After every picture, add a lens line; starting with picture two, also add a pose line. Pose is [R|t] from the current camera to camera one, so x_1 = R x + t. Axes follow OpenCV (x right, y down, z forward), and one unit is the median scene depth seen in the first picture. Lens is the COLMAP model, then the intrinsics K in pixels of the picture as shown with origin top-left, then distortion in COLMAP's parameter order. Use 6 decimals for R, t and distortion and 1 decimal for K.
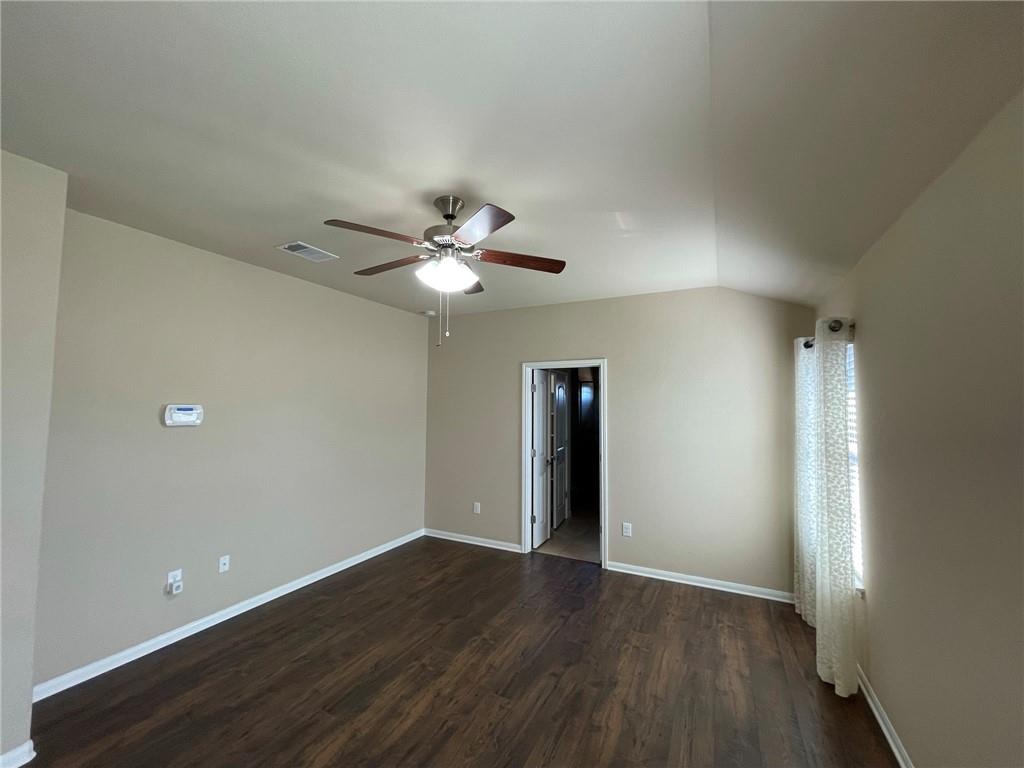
lens RADIAL K [[412.0, 0, 510.2], [0, 412.0, 384.0], [0, 0, 1]] dist [0.000600, 0.000368]
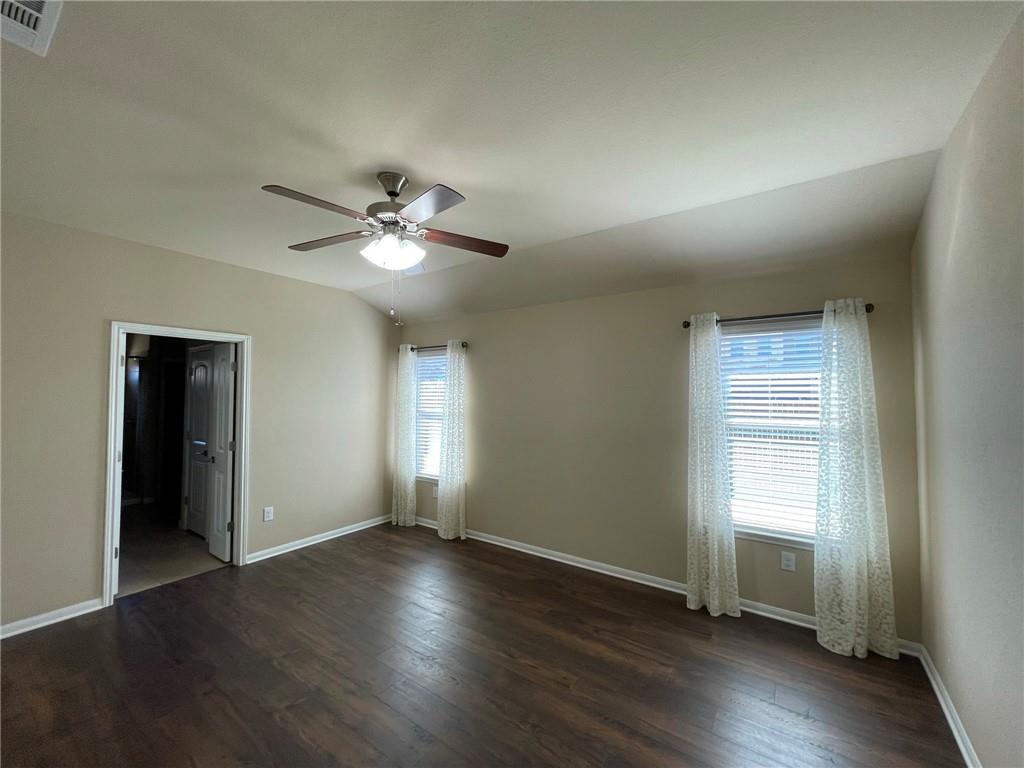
lens RADIAL K [[412.0, 0, 510.2], [0, 412.0, 384.0], [0, 0, 1]] dist [0.000600, 0.000368]
pose [[0.150972, 0.018157, 0.988371, -0.943607], [-0.053998, 0.998490, -0.010095, 0.039778], [-0.987062, -0.051846, 0.151724, 0.480978]]
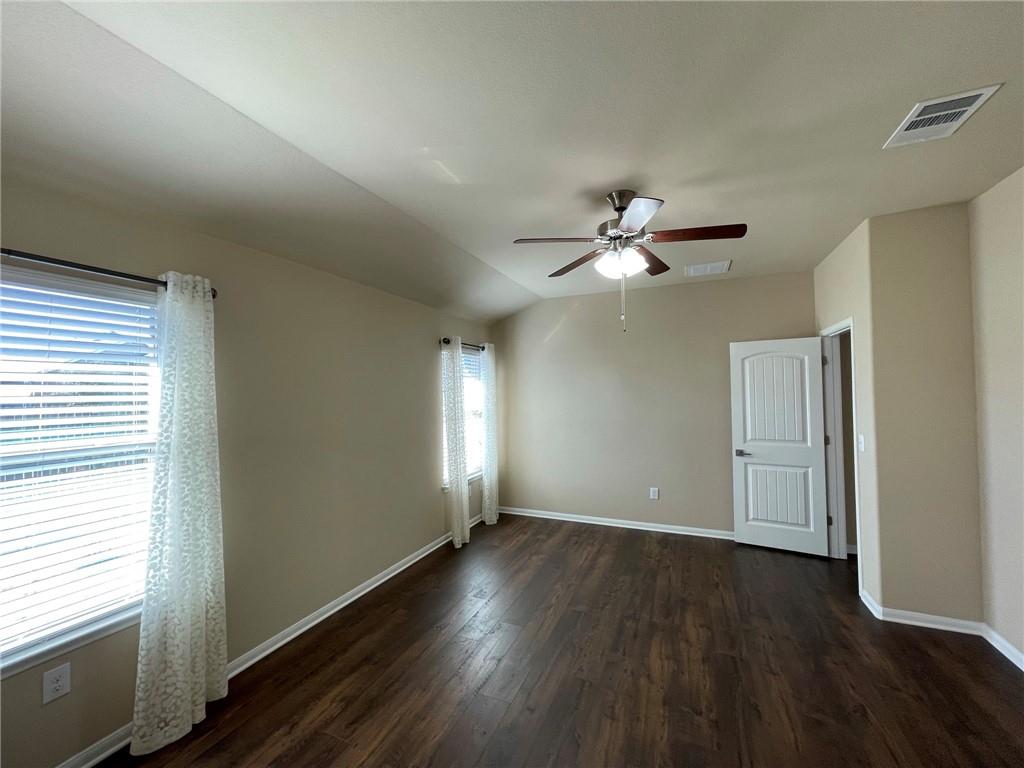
lens RADIAL K [[412.0, 0, 510.2], [0, 412.0, 384.0], [0, 0, 1]] dist [0.000600, 0.000368]
pose [[-0.998398, 0.004487, -0.056401, 0.183530], [0.008585, 0.997321, -0.072640, 0.114263], [0.055924, -0.073008, -0.995762, 1.787506]]
